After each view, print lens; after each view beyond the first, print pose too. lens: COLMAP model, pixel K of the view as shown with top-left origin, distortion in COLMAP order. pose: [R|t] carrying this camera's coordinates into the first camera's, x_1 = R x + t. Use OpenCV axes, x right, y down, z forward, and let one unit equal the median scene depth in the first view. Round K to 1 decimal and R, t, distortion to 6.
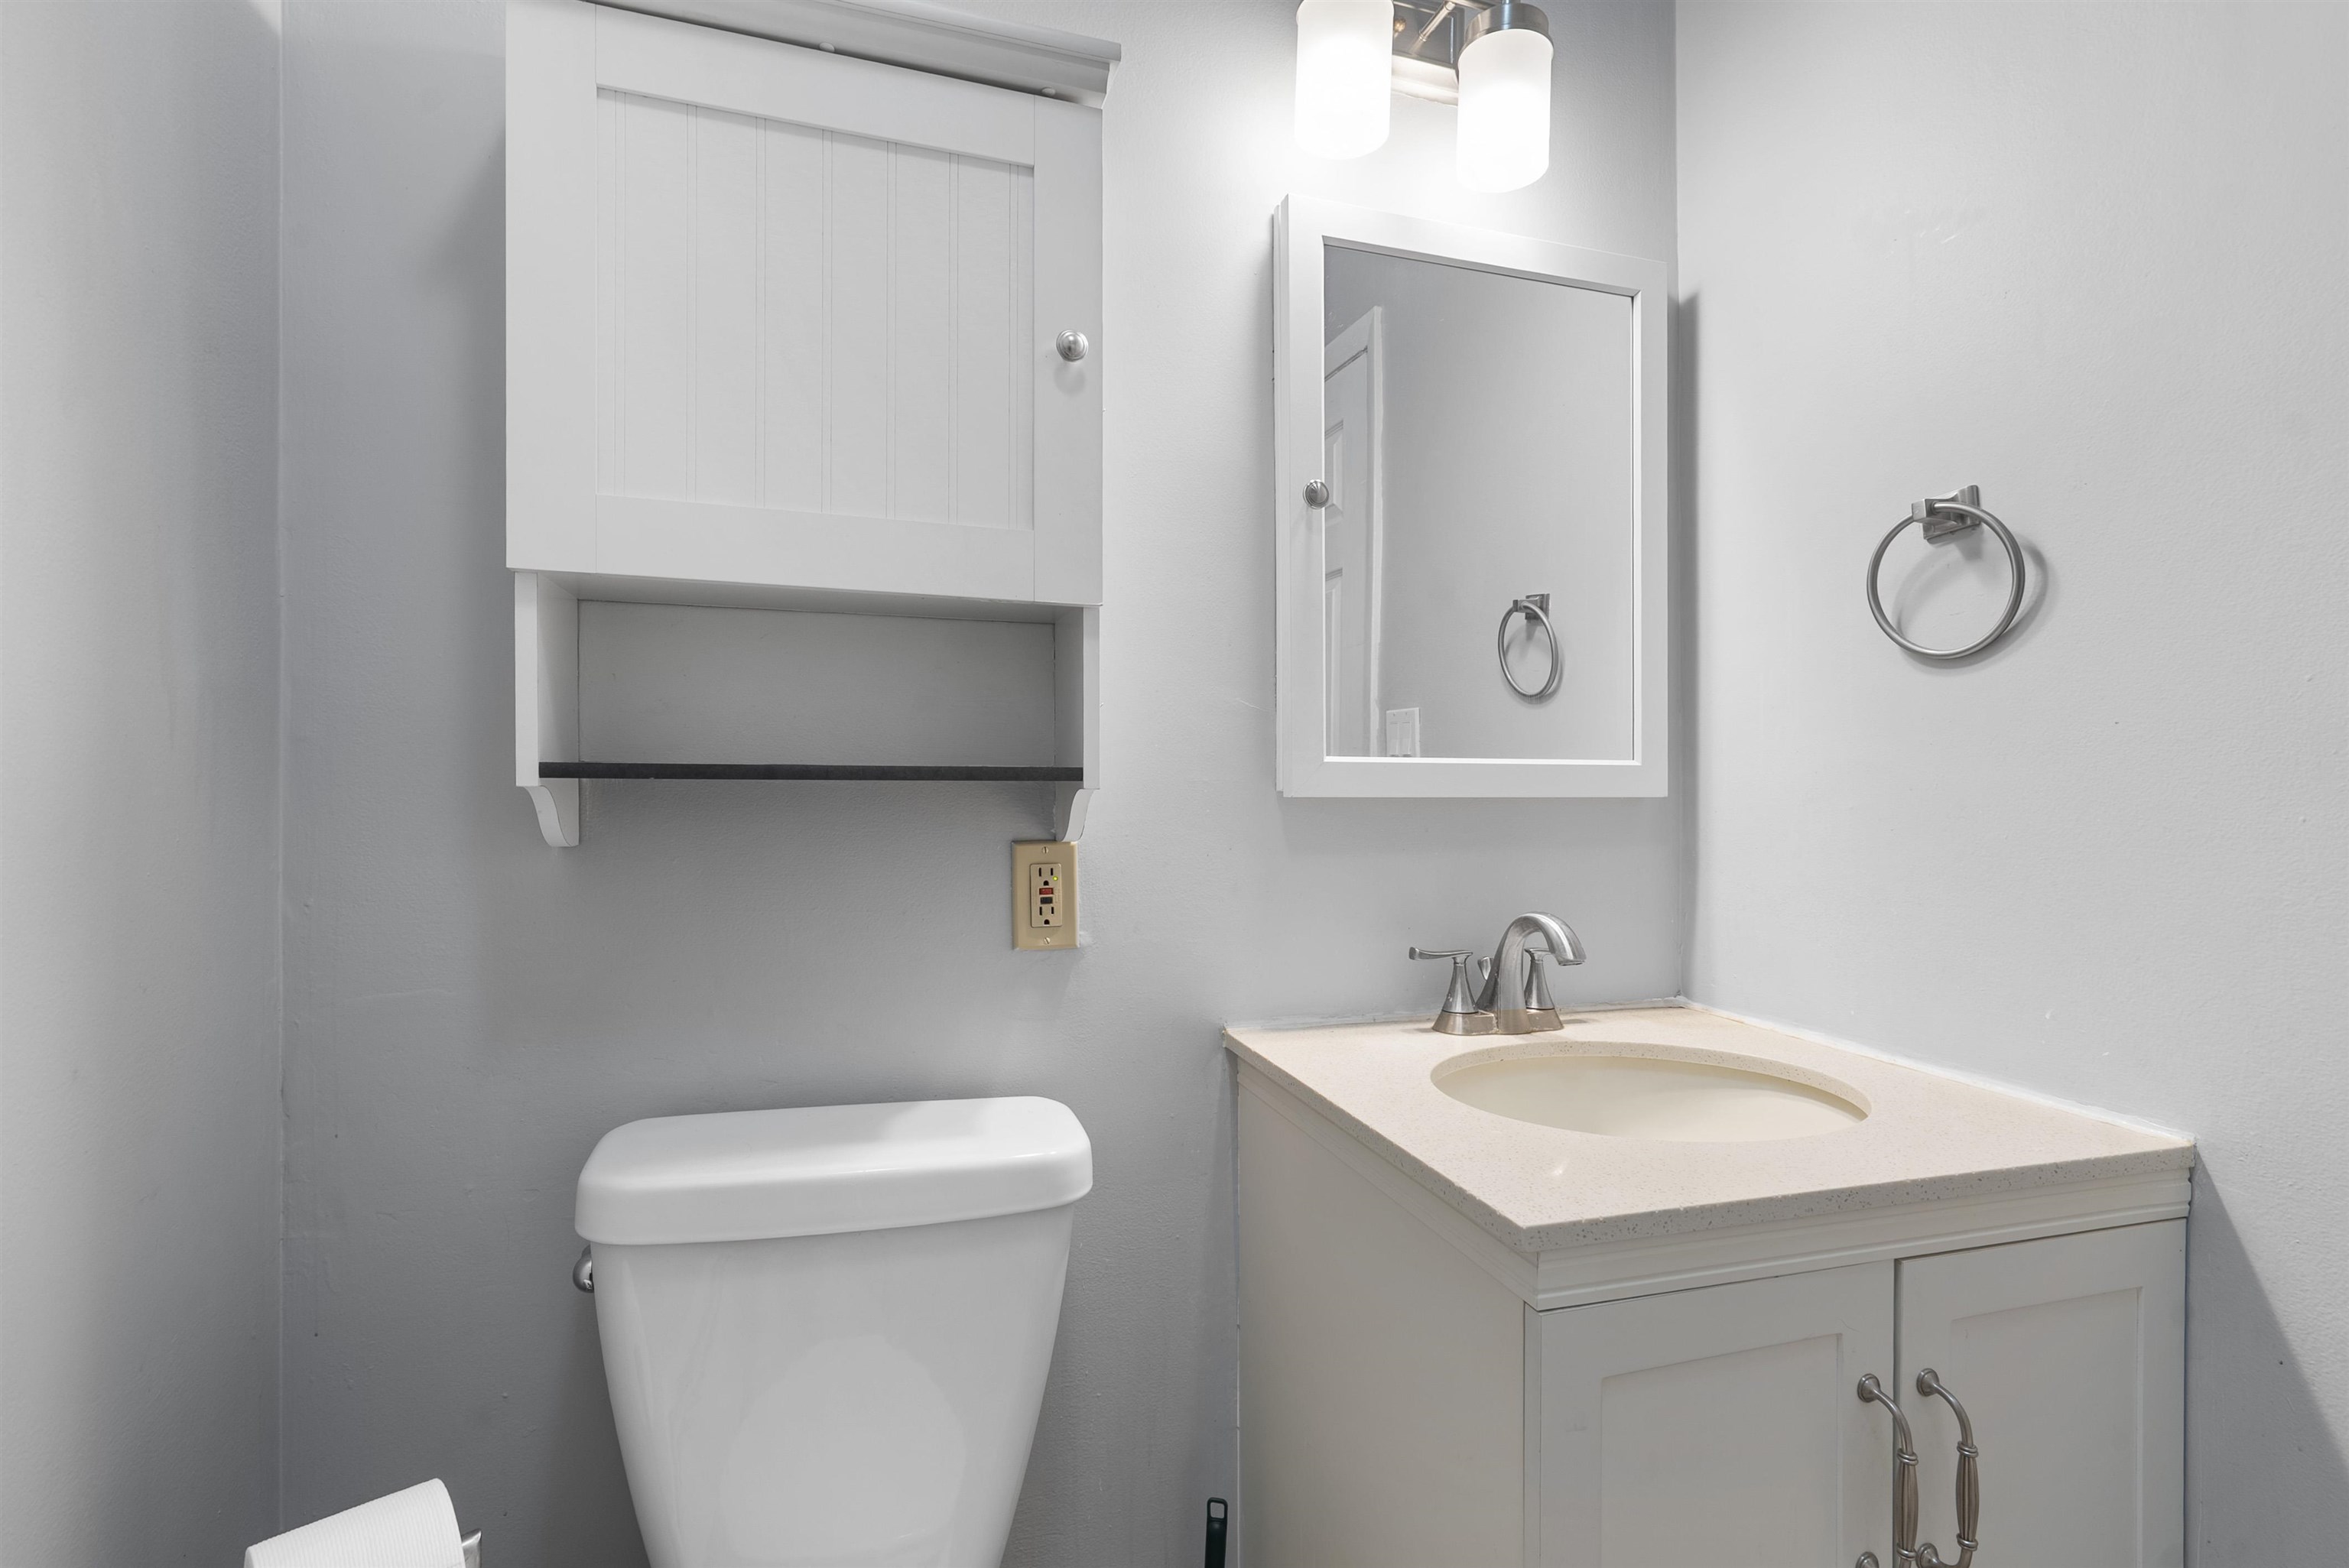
lens RADIAL K [[1093.7, 0, 1181.7], [0, 1093.7, 776.6], [0, 0, 1]] dist [-0.001601, 0.001011]
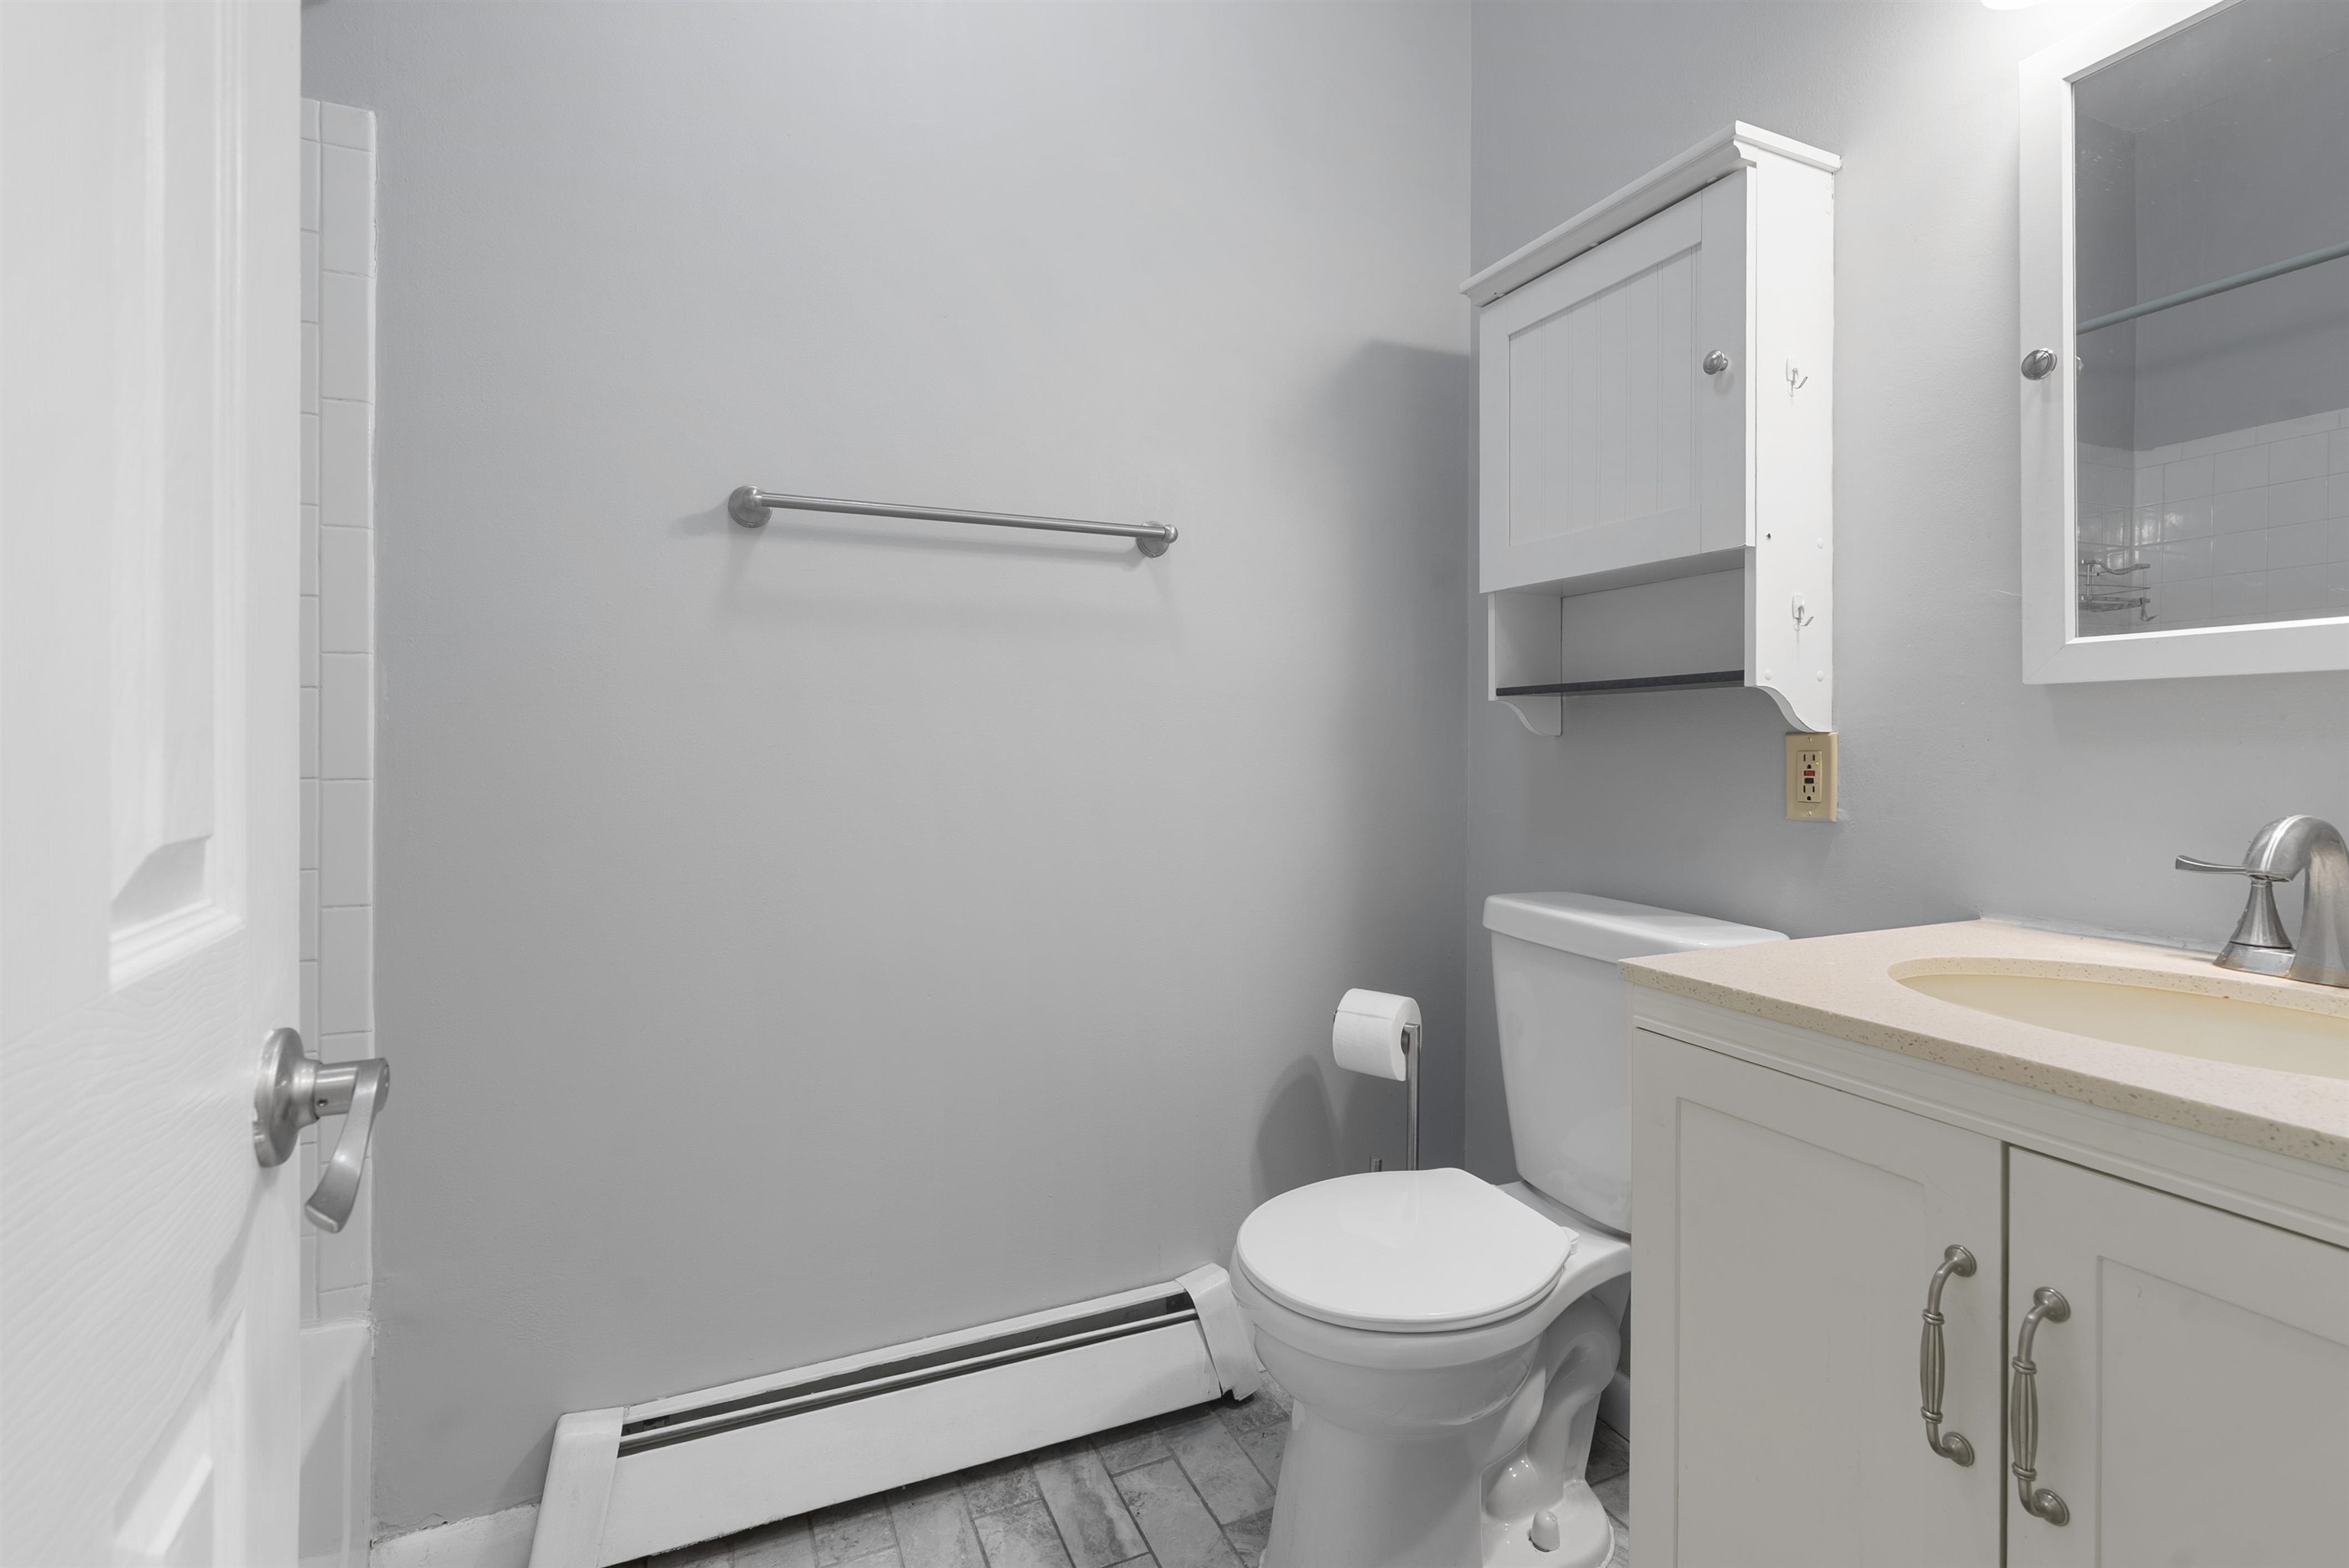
lens RADIAL K [[1076.6, 0, 1182.5], [0, 1076.6, 748.9], [0, 0, 1]] dist [-0.002869, 0.000640]
pose [[0.128590, -0.003596, -0.991691, 0.996023], [0.003647, 0.999988, -0.003153, 0.079369], [0.991691, -0.003211, 0.128601, 0.144682]]
